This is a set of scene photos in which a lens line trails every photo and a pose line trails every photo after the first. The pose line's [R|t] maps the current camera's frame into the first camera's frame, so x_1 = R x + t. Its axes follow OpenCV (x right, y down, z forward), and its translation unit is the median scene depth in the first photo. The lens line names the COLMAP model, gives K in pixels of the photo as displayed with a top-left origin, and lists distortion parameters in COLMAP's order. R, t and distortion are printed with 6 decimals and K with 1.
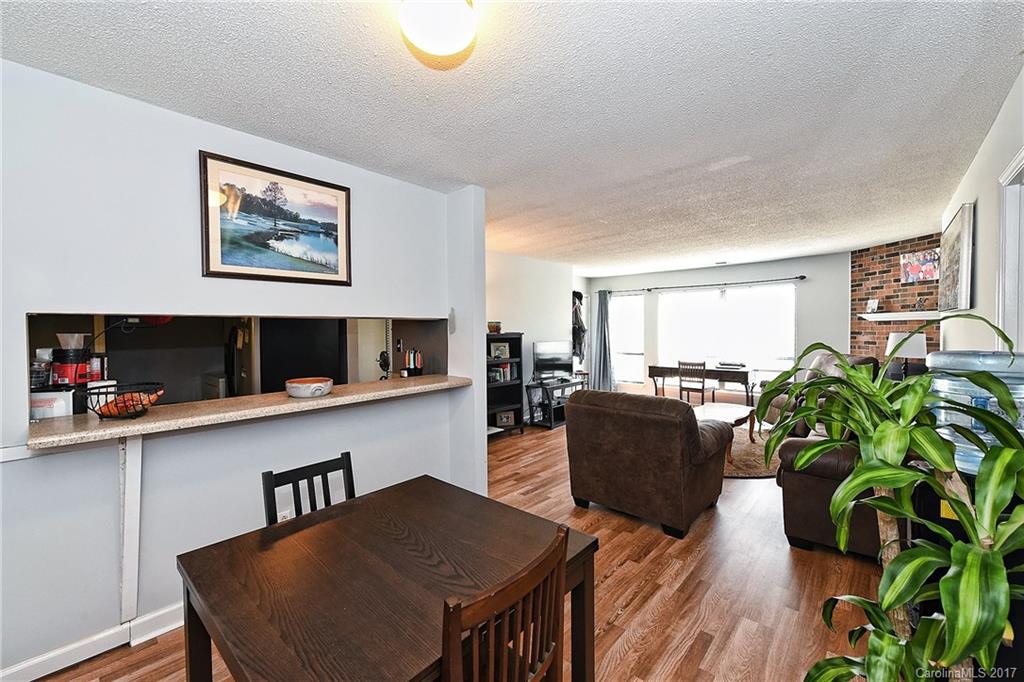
lens RADIAL K [[412.9, 0, 515.1], [0, 412.9, 336.6], [0, 0, 1]] dist [-0.006769, -0.000250]
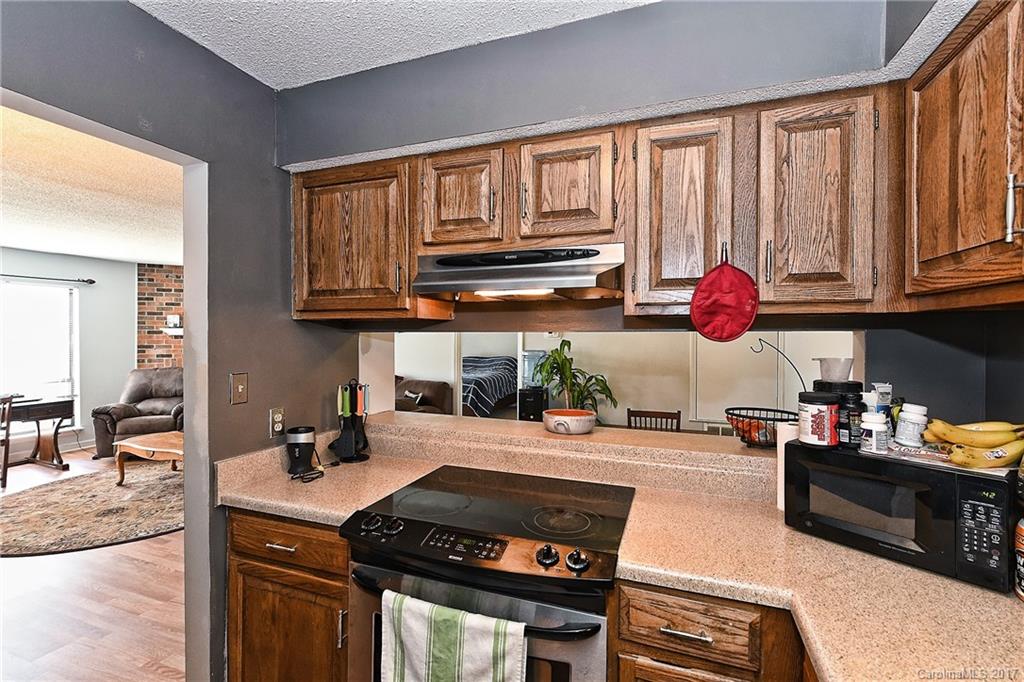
lens RADIAL K [[451.9, 0, 515.2], [0, 451.9, 337.0], [0, 0, 1]] dist [0.000235, -0.000844]
pose [[-0.365658, 0.006771, 0.930725, -0.582276], [0.017864, 0.999840, -0.000256, -0.018123], [-0.930578, 0.016533, -0.365720, 0.646857]]
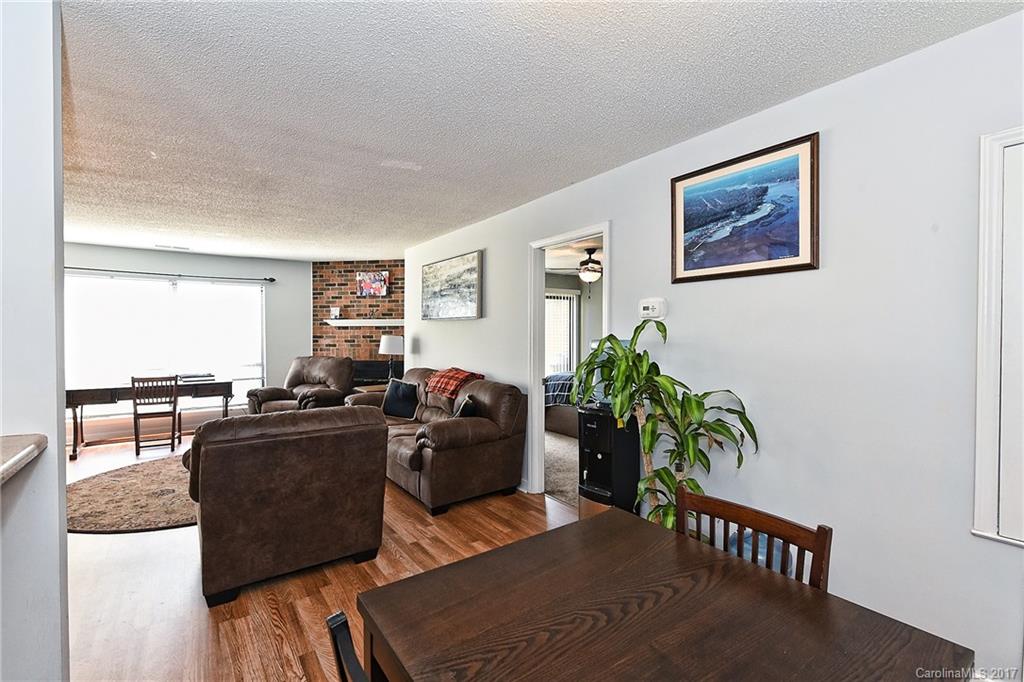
lens RADIAL K [[451.9, 0, 515.2], [0, 451.9, 337.0], [0, 0, 1]] dist [0.000235, -0.000844]
pose [[0.217056, 0.002148, 0.976157, -0.267832], [0.016194, 0.999852, -0.005801, 0.008109], [-0.976025, 0.017067, 0.216989, 0.254078]]
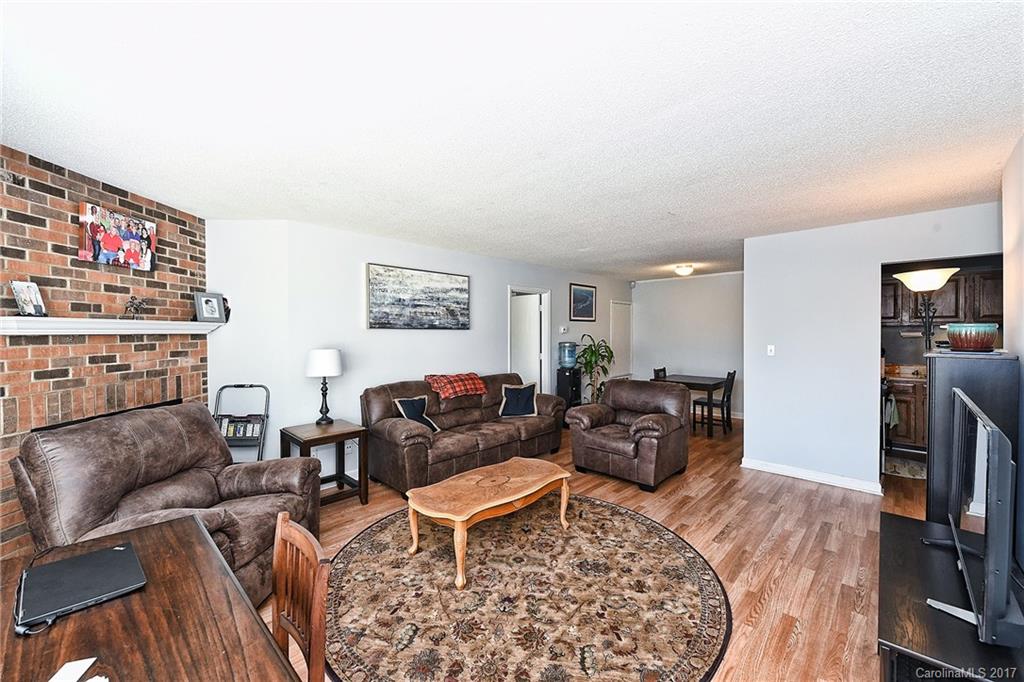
lens RADIAL K [[402.4, 0, 513.8], [0, 402.4, 336.9], [0, 0, 1]] dist [-0.001053, -0.000273]
pose [[-0.998987, 0.014008, 0.042752, 0.404685], [0.015282, 0.999444, 0.029618, -0.043486], [-0.042314, 0.030241, -0.998647, 1.472097]]
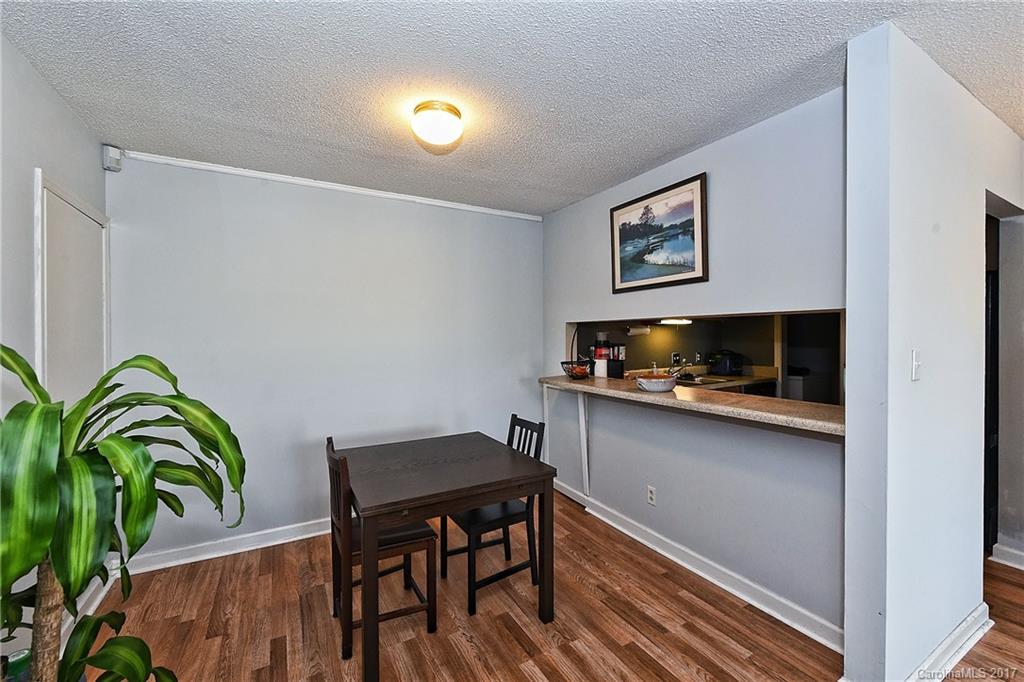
lens RADIAL K [[412.9, 0, 515.1], [0, 412.9, 336.6], [0, 0, 1]] dist [-0.006769, -0.000250]
pose [[-0.318563, 0.015176, -0.947780, 0.298577], [-0.010461, 0.999755, 0.019524, -0.007557], [0.947844, 0.016134, -0.318326, 0.455692]]
